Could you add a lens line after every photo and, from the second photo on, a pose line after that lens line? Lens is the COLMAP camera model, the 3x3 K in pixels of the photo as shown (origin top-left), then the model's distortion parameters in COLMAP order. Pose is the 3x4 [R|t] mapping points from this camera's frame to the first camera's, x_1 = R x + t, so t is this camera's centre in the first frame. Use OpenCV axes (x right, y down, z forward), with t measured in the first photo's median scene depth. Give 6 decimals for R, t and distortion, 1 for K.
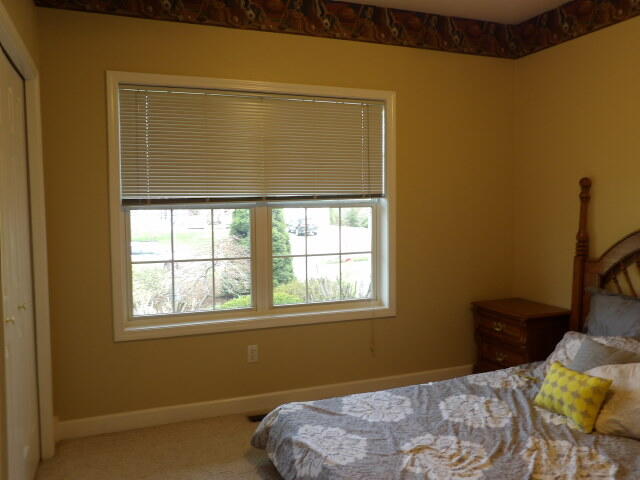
lens RADIAL K [[549.6, 0, 320.0], [0, 549.6, 240.0], [0, 0, 1]] dist [-0.003574, -0.002327]
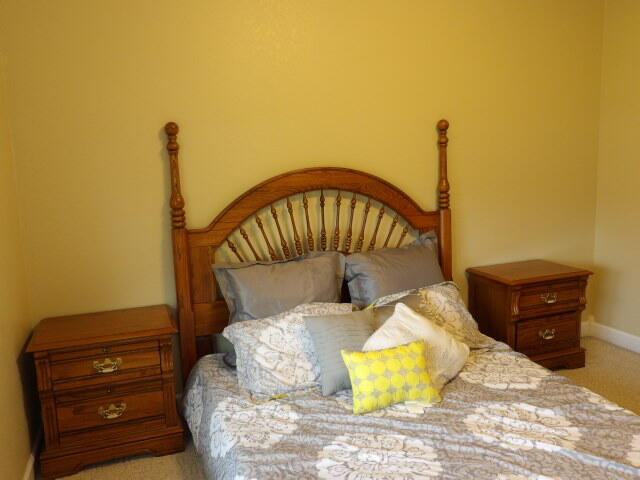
lens RADIAL K [[549.6, 0, 320.0], [0, 549.6, 240.0], [0, 0, 1]] dist [-0.003574, -0.002327]
pose [[-0.002889, -0.158258, 0.987394, -0.332628], [0.086905, 0.983622, 0.157908, -0.070564], [-0.996212, 0.086265, 0.010912, 0.997704]]
